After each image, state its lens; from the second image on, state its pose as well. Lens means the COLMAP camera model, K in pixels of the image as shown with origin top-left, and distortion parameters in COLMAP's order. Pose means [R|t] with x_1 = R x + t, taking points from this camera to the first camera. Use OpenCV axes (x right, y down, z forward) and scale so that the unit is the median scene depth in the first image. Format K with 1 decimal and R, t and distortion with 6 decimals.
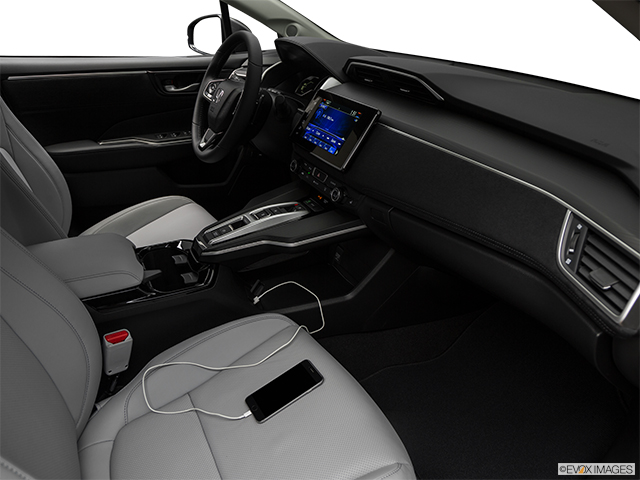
lens RADIAL K [[481.8, 0, 320.0], [0, 481.8, 240.0], [0, 0, 1]] dist [-0.129432, 0.066019]
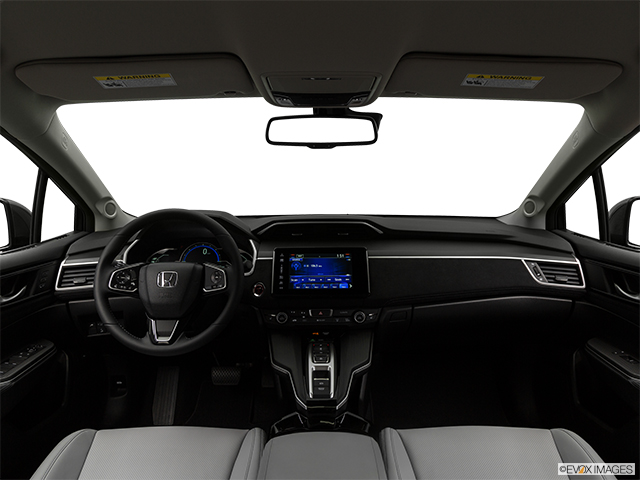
lens RADIAL K [[477.6, 0, 320.0], [0, 477.6, 240.0], [0, 0, 1]] dist [-0.001362, 0.004513]
pose [[0.461253, -0.162178, 0.872321, -1.003276], [0.420113, 0.905880, -0.053724, -0.234859], [-0.781505, 0.391254, 0.485973, 0.349902]]
